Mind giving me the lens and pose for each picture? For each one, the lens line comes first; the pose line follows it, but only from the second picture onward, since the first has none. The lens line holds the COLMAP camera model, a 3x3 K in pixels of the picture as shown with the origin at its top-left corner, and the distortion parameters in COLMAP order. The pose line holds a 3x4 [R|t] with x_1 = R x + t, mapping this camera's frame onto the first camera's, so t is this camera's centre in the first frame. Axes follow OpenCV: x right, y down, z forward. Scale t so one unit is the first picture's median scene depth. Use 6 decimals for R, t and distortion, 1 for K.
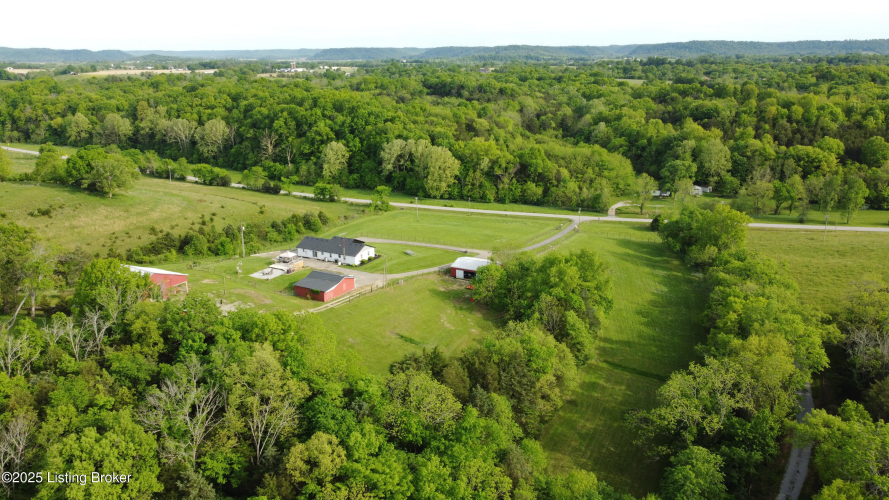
lens RADIAL K [[676.3, 0, 444.0], [0, 676.3, 243.7], [0, 0, 1]] dist [-0.003505, 0.002319]
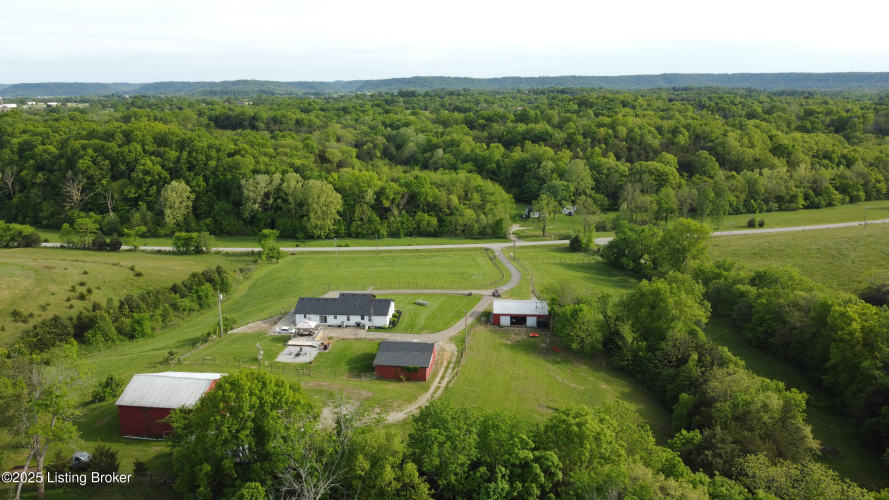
lens RADIAL K [[676.3, 0, 444.0], [0, 676.3, 243.7], [0, 0, 1]] dist [-0.003505, 0.002319]
pose [[0.922910, -0.087953, 0.374836, -0.191043], [0.106490, 0.993891, -0.028986, -0.018303], [-0.369997, 0.066668, 0.926638, 0.131465]]
